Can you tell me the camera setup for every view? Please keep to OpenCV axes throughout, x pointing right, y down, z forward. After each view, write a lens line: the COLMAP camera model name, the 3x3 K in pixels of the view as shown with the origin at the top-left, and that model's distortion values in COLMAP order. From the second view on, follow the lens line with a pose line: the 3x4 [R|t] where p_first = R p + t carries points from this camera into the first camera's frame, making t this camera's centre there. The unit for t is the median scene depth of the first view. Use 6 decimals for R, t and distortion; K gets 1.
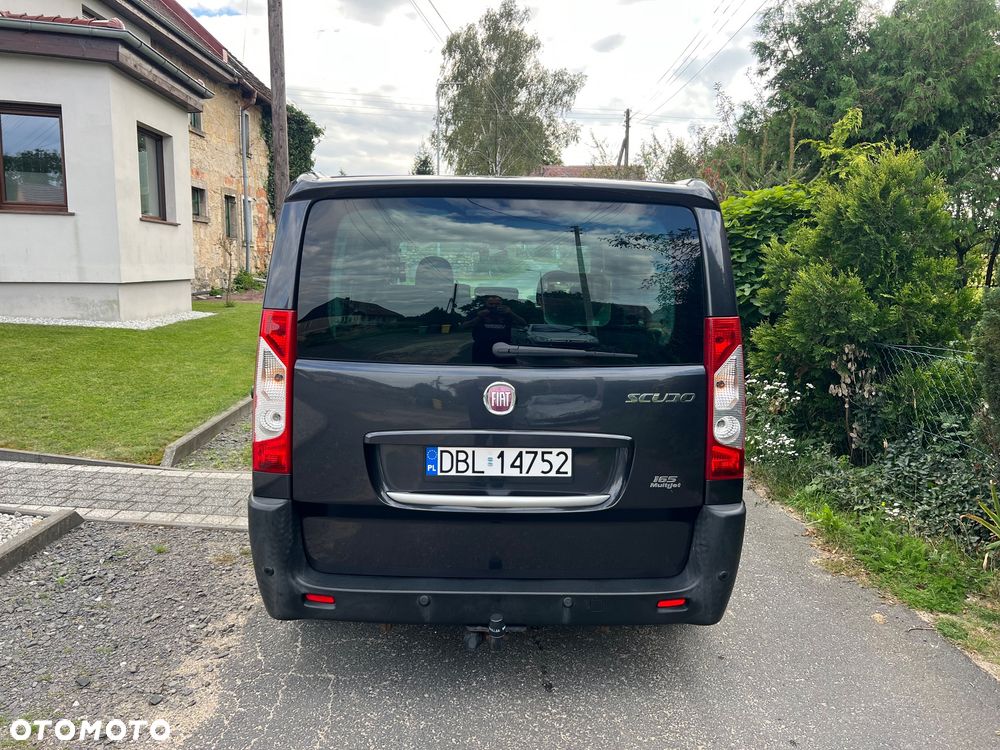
lens RADIAL K [[746.6, 0, 495.0], [0, 746.6, 368.0], [0, 0, 1]] dist [0.048981, -0.050385]
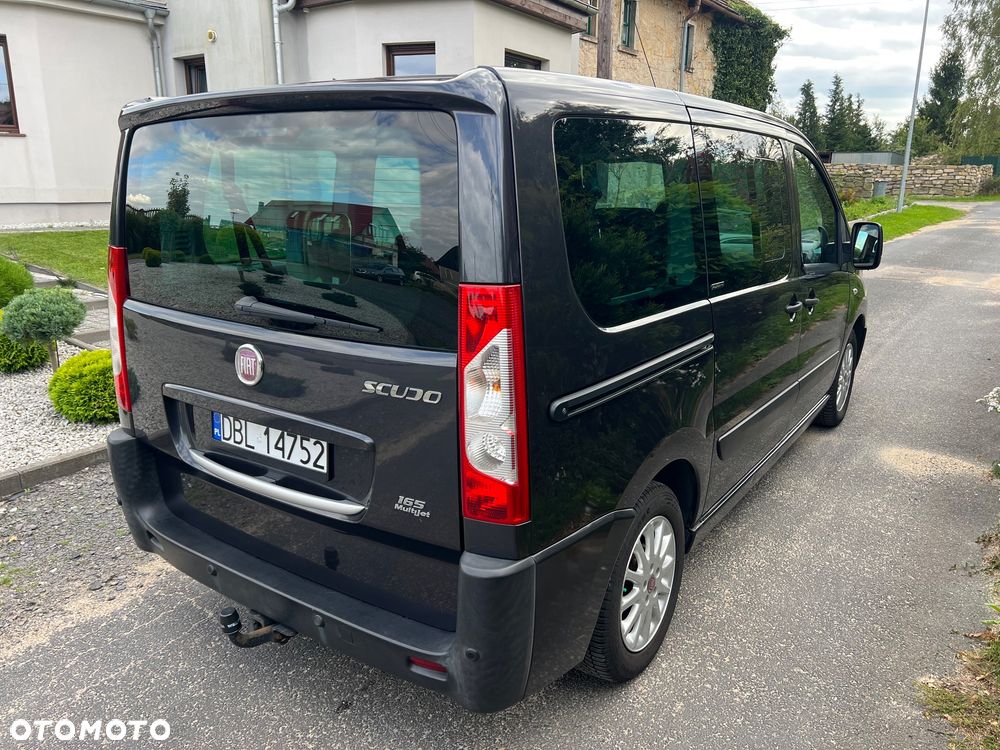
lens RADIAL K [[746.6, 0, 499.7], [0, 746.6, 385.9], [0, 0, 1]] dist [0.048981, -0.050385]
pose [[0.815152, 0.141592, -0.561675, 0.684543], [-0.071446, 0.986837, 0.145081, -0.075092], [0.574823, -0.078133, 0.814539, 0.464915]]
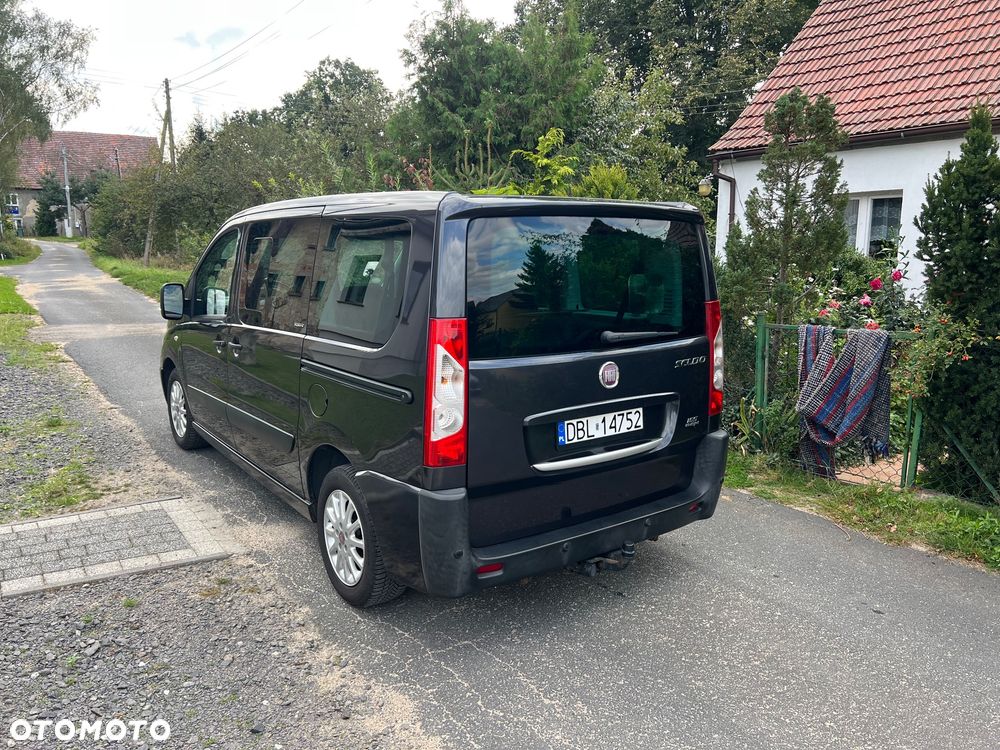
lens RADIAL K [[746.6, 0, 496.0], [0, 746.6, 371.1], [0, 0, 1]] dist [0.048981, -0.050385]
pose [[0.817261, -0.110385, 0.565596, -0.842095], [0.092703, 0.993883, 0.060020, -0.058220], [-0.568762, 0.003381, 0.822495, 0.063157]]
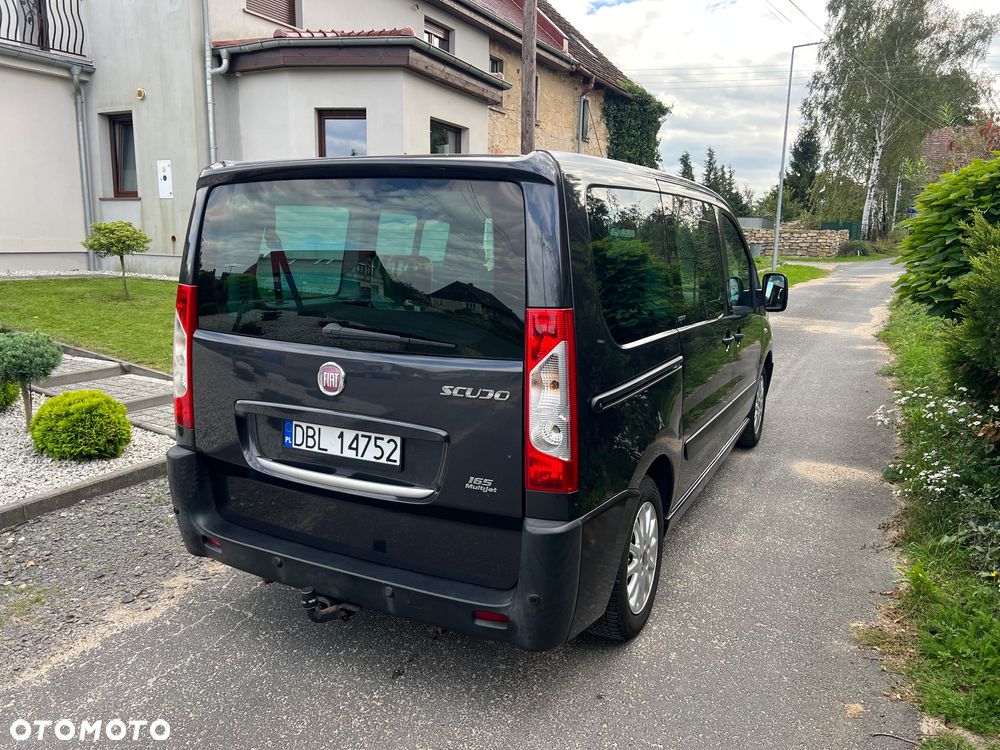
lens RADIAL K [[746.6, 0, 503.5], [0, 746.6, 376.2], [0, 0, 1]] dist [0.048981, -0.050385]
pose [[0.887810, 0.083365, -0.452596, 0.652072], [-0.067393, 0.996405, 0.051333, -0.030066], [0.455248, -0.015072, 0.890237, 0.197800]]
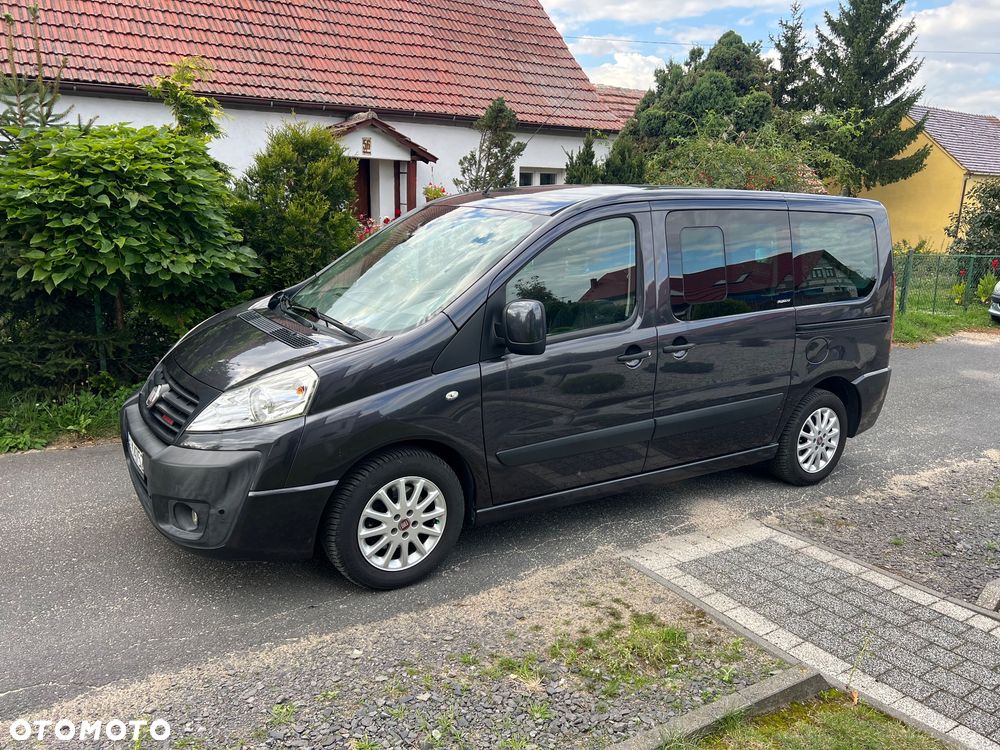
lens RADIAL K [[746.6, 0, 495.9], [0, 746.6, 365.7], [0, 0, 1]] dist [0.048981, -0.050385]
pose [[-0.520213, -0.220628, 0.825046, -1.448094], [0.082260, 0.948619, 0.305541, -0.539427], [-0.850066, 0.226815, -0.475335, 2.873415]]
